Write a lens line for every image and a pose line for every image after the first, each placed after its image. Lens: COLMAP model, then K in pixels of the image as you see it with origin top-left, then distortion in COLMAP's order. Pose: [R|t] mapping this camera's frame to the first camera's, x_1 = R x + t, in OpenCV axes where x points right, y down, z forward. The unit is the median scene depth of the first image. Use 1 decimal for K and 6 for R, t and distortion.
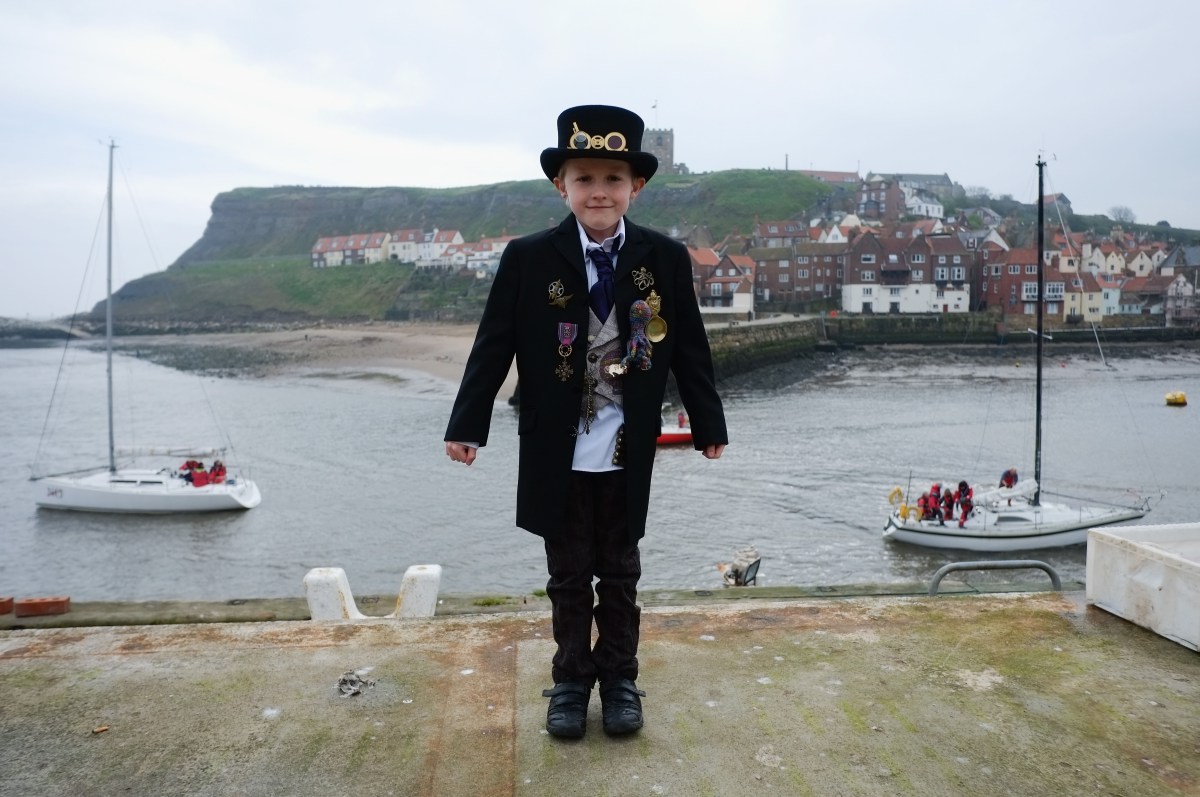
lens RADIAL K [[924.8, 0, 599.9], [0, 924.8, 396.5], [0, 0, 1]] dist [-0.010269, -0.000113]
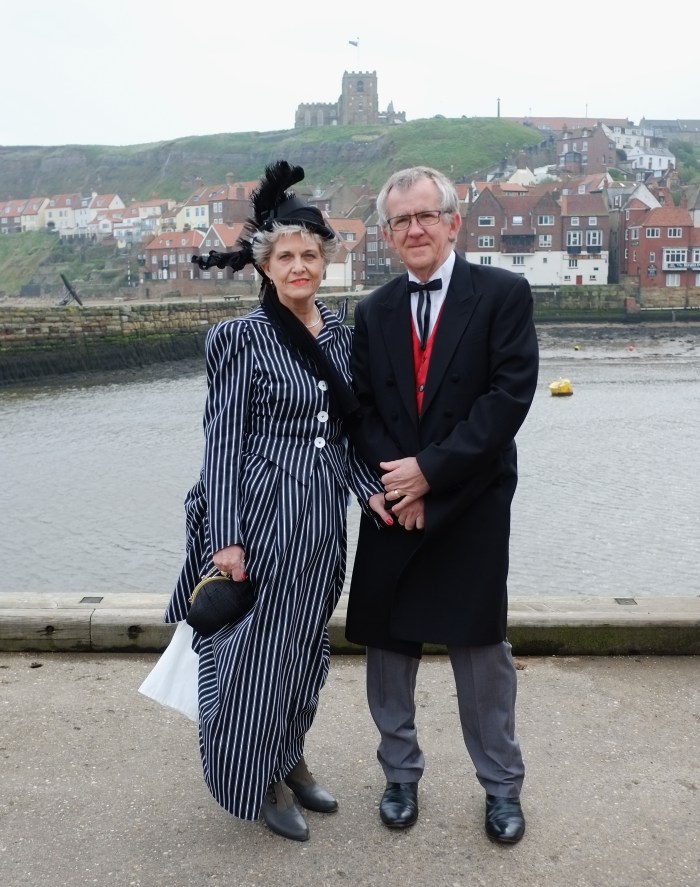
lens RADIAL K [[1043.6, 0, 350.0], [0, 1043.6, 444.3], [0, 0, 1]] dist [-0.010601, 0.000000]
pose [[0.995371, 0.011616, -0.095397, 0.180223], [-0.006094, 0.998299, 0.057981, -0.000419], [0.095909, -0.057131, 0.993749, 0.022245]]
